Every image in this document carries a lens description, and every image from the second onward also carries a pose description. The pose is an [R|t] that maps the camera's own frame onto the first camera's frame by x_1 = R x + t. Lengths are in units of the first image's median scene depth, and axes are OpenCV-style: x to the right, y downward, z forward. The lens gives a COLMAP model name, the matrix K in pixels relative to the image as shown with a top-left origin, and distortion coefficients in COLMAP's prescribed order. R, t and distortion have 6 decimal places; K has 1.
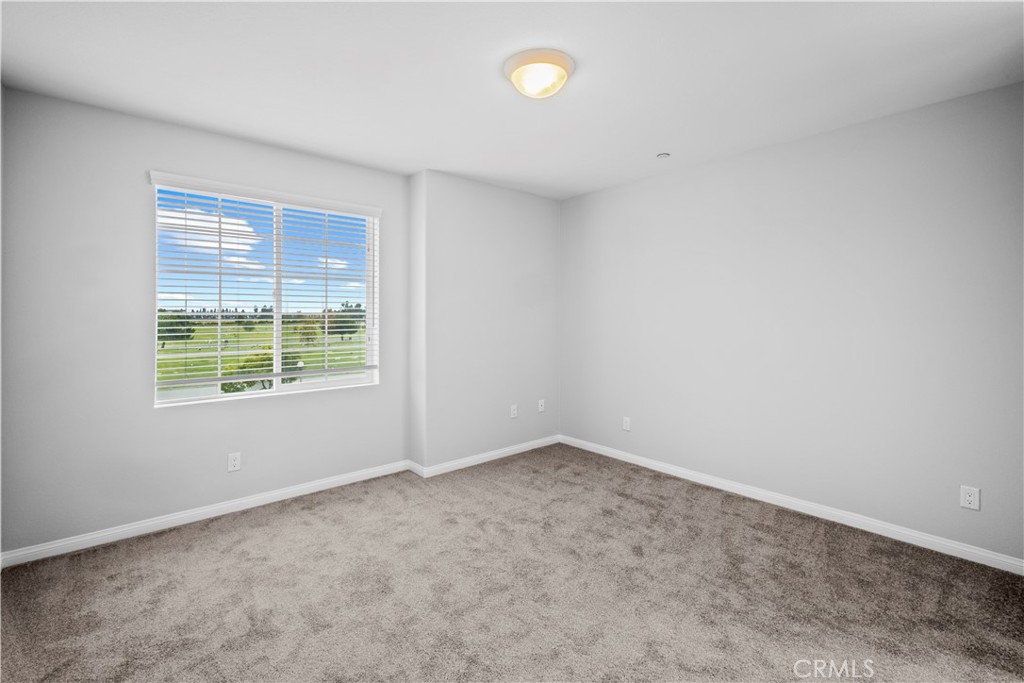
lens RADIAL K [[451.0, 0, 509.6], [0, 451.0, 313.9], [0, 0, 1]] dist [0.000430, -0.001818]
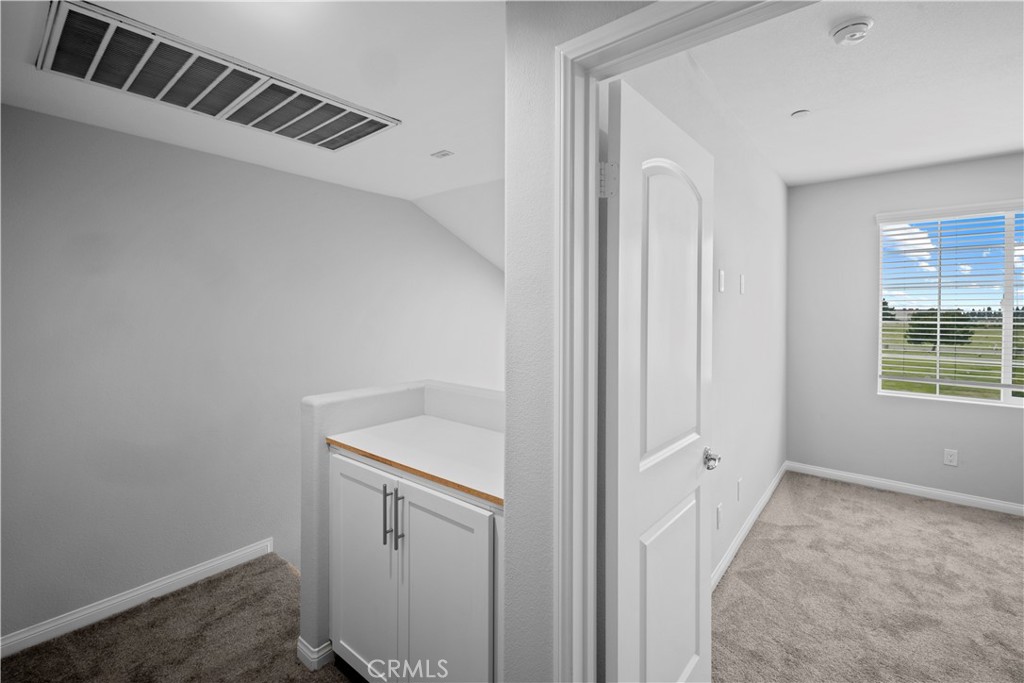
lens RADIAL K [[451.0, 0, 509.6], [0, 451.0, 313.9], [0, 0, 1]] dist [0.000430, -0.001818]
pose [[0.158922, 0.006754, -0.987268, 0.385841], [-0.005931, 0.999965, 0.005886, -0.029742], [0.987273, 0.004920, 0.158957, -0.311817]]
